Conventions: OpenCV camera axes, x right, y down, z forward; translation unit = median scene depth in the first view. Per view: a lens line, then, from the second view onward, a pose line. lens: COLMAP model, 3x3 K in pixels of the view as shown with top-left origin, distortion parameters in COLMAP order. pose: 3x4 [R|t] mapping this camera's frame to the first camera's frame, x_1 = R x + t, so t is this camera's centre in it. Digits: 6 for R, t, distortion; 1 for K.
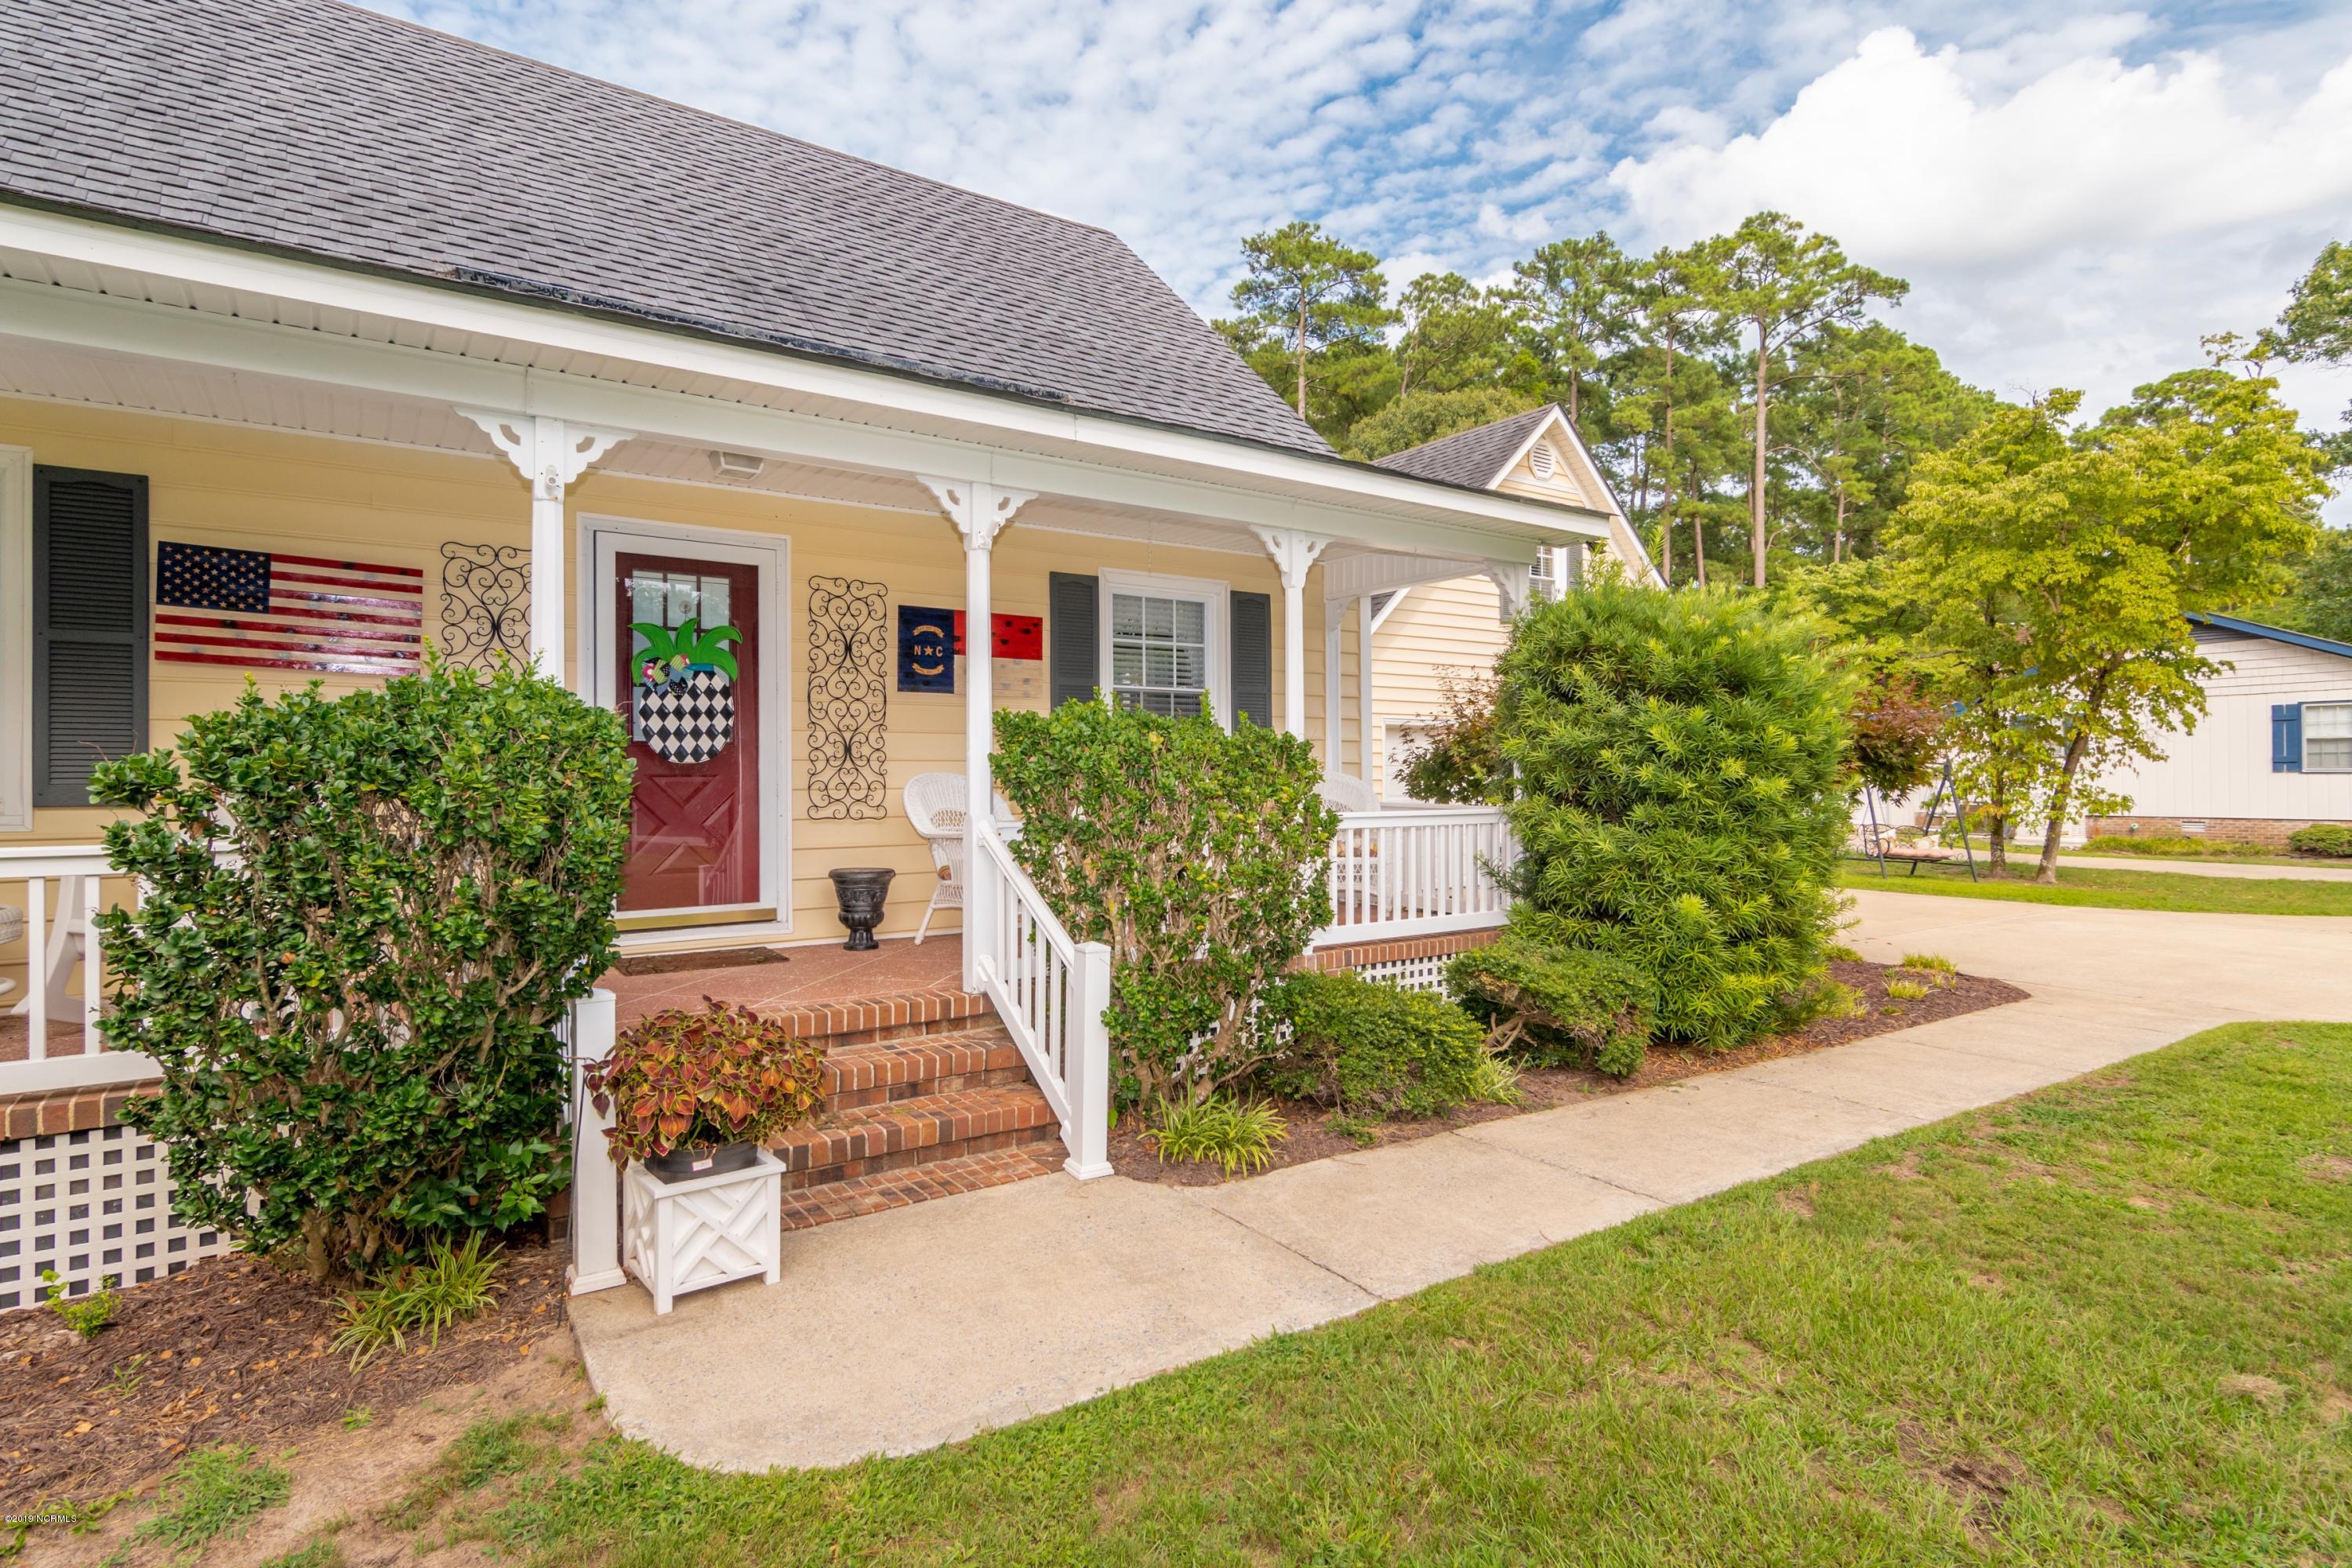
lens RADIAL K [[1167.1, 0, 1165.8], [0, 1167.1, 769.3], [0, 0, 1]] dist [-0.001433, -0.000163]
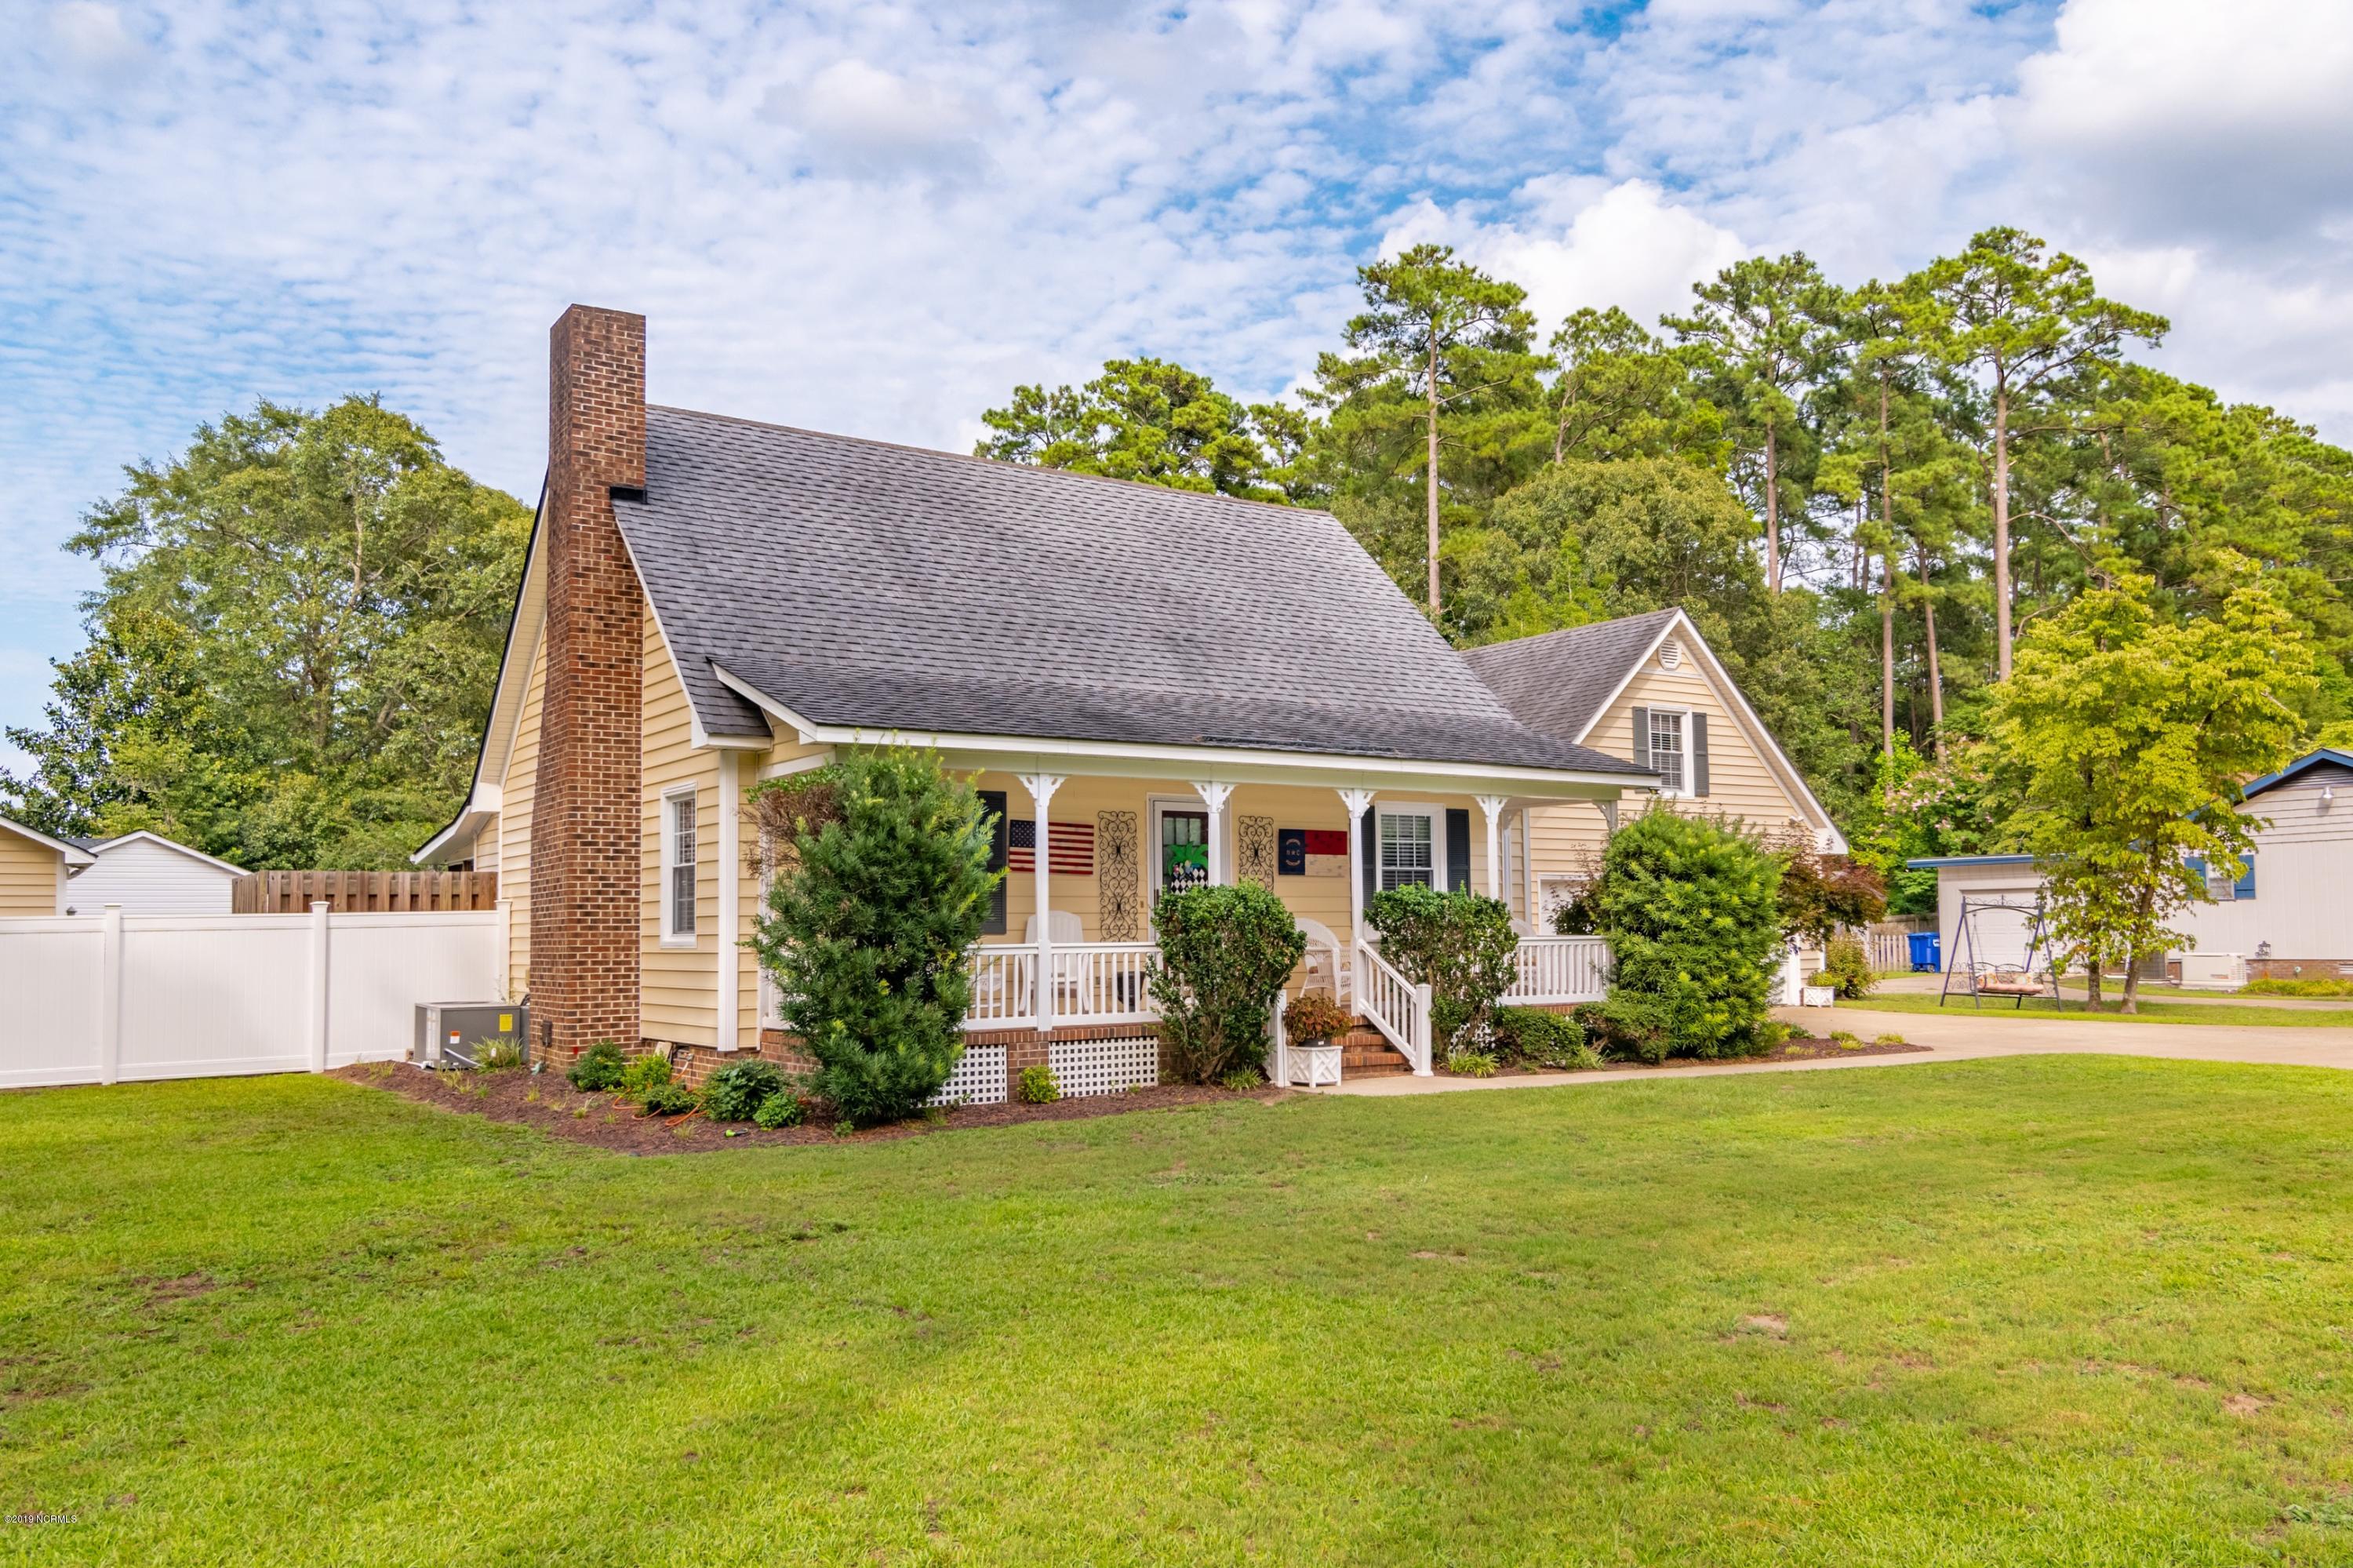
lens RADIAL K [[1776.4, 0, 1241.6], [0, 1776.4, 849.3], [0, 0, 1]] dist [-0.022606, -0.002139]
pose [[0.999827, -0.005715, 0.017691, -0.344618], [0.006433, 0.999147, -0.040799, 0.007842], [-0.017443, 0.040906, 0.999011, -1.868916]]
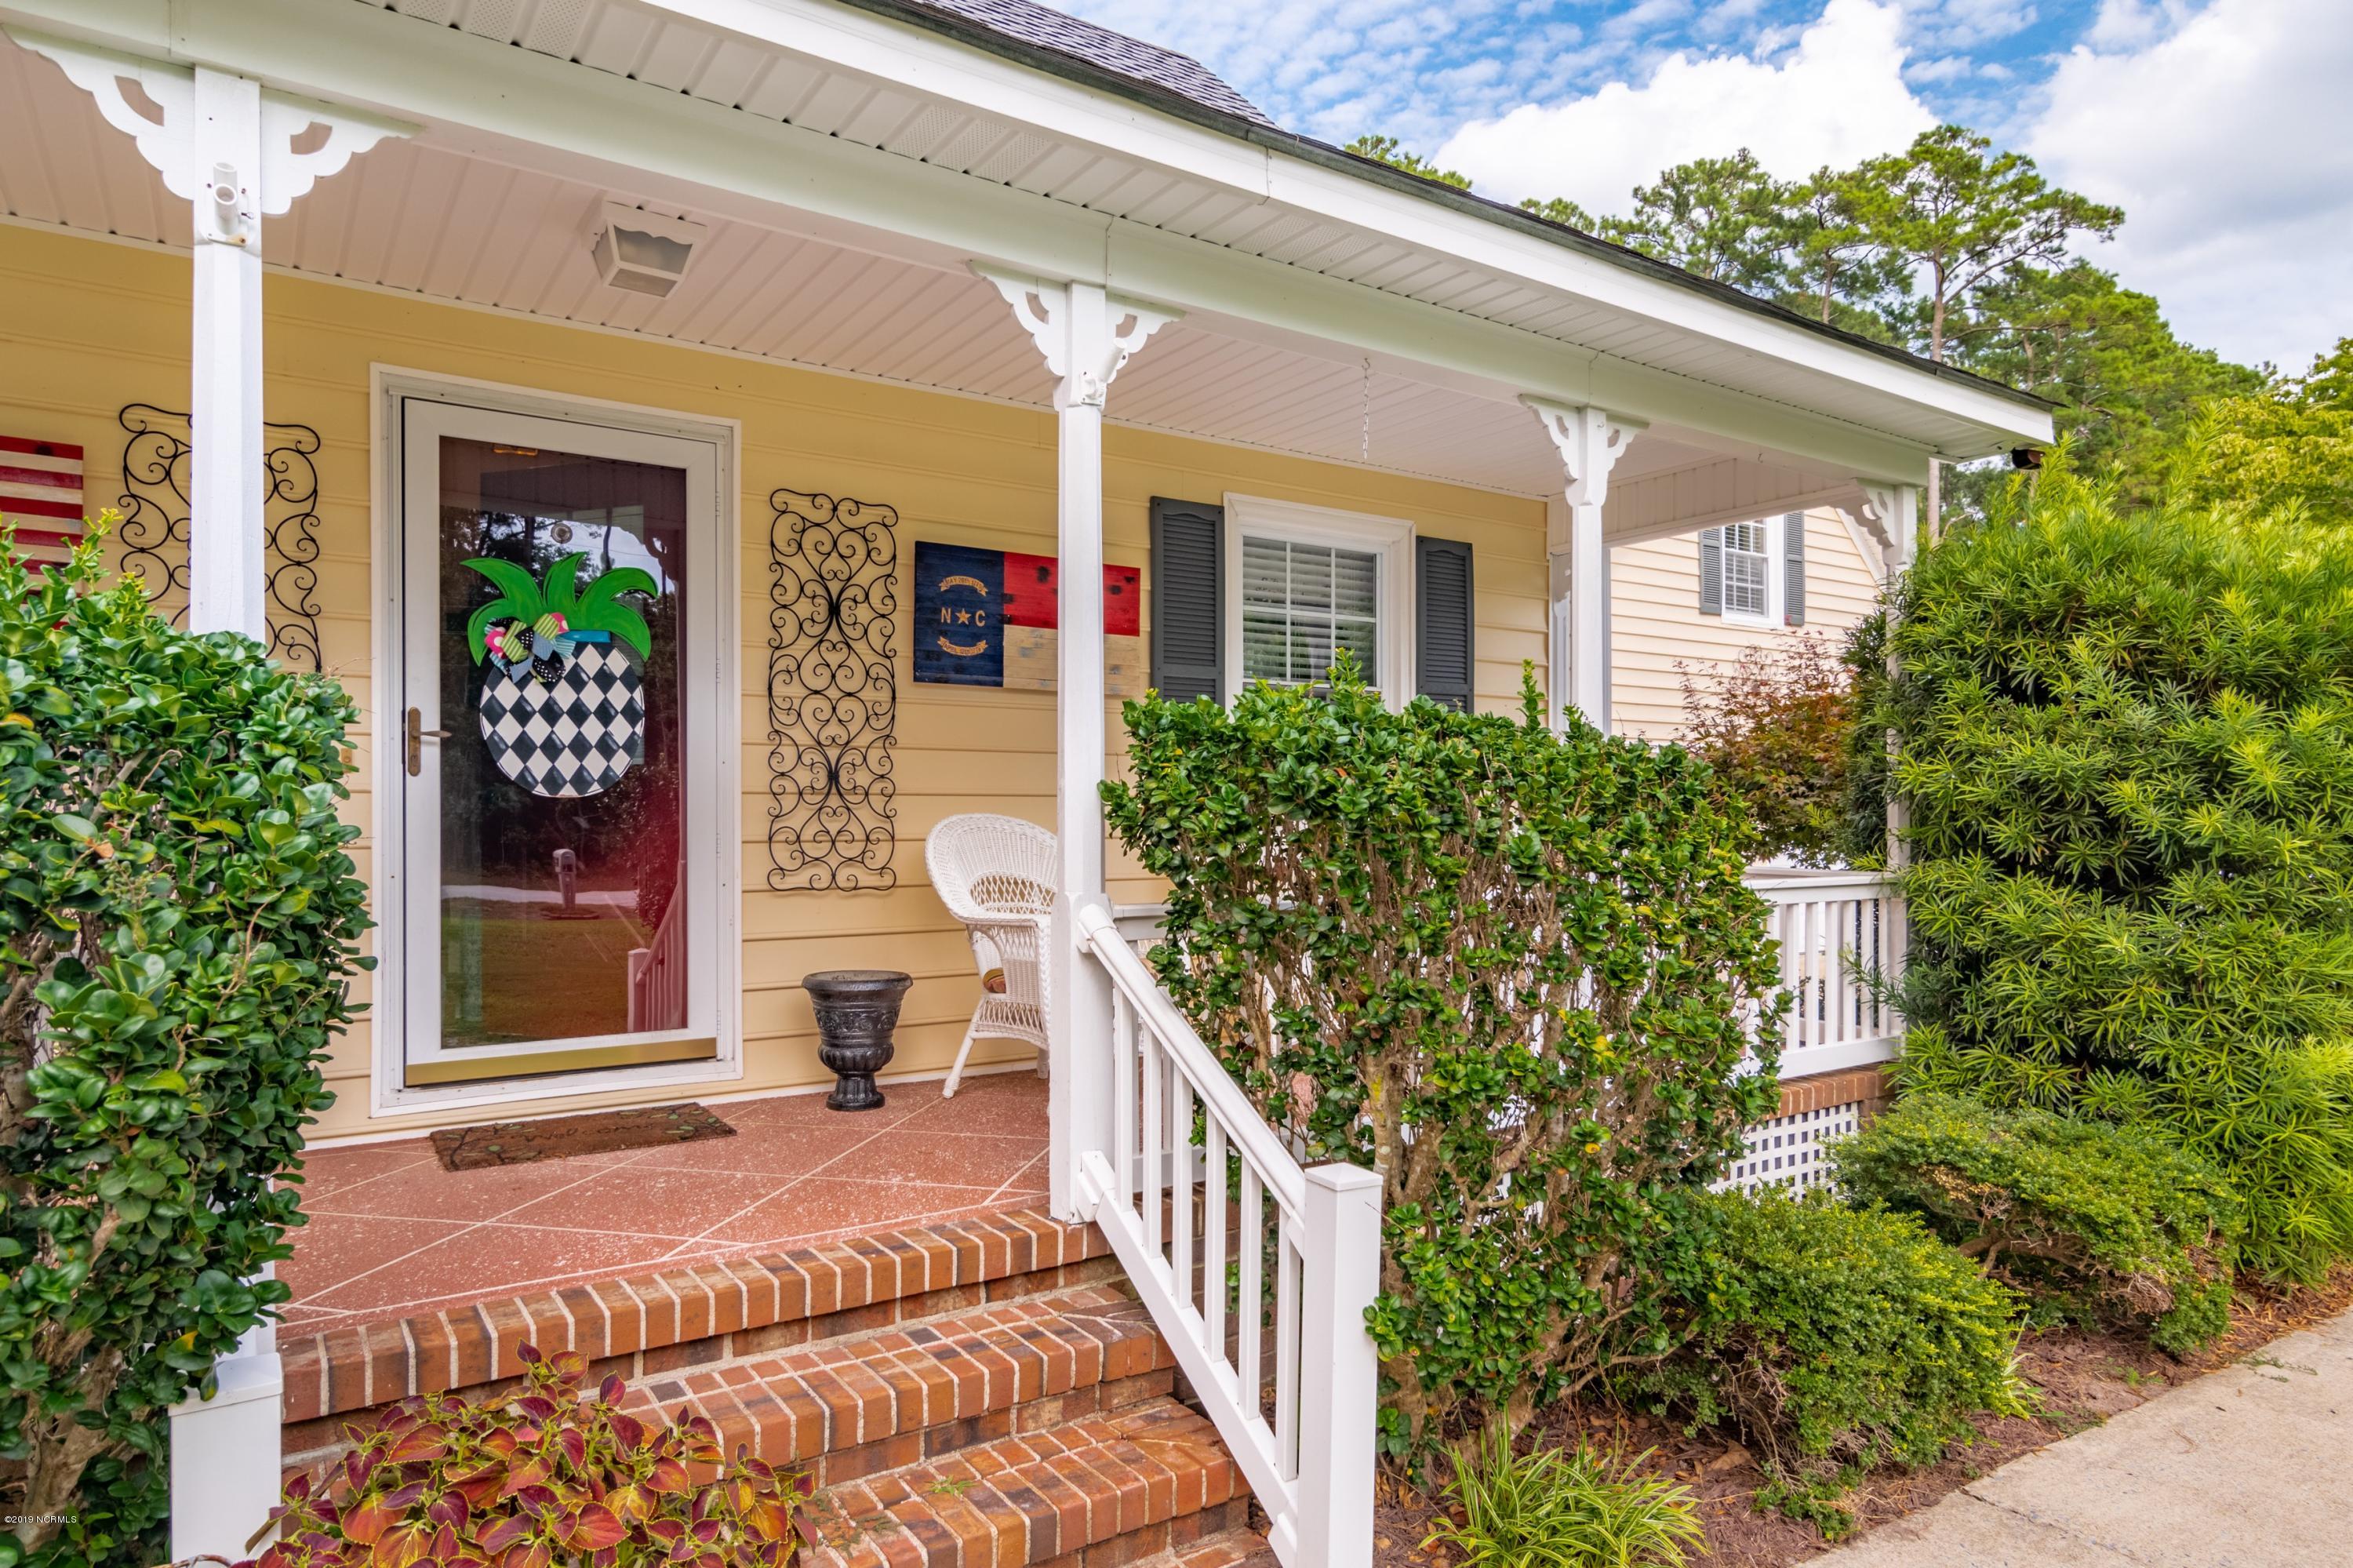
lens RADIAL K [[1382.8, 0, 1183.8], [0, 1382.8, 821.5], [0, 0, 1]] dist [-0.002142, 0.001405]
pose [[0.999975, 0.004459, -0.005539, -0.084462], [-0.004402, 0.999939, 0.010156, -0.001498], [0.005584, -0.010131, 0.999933, 0.275739]]
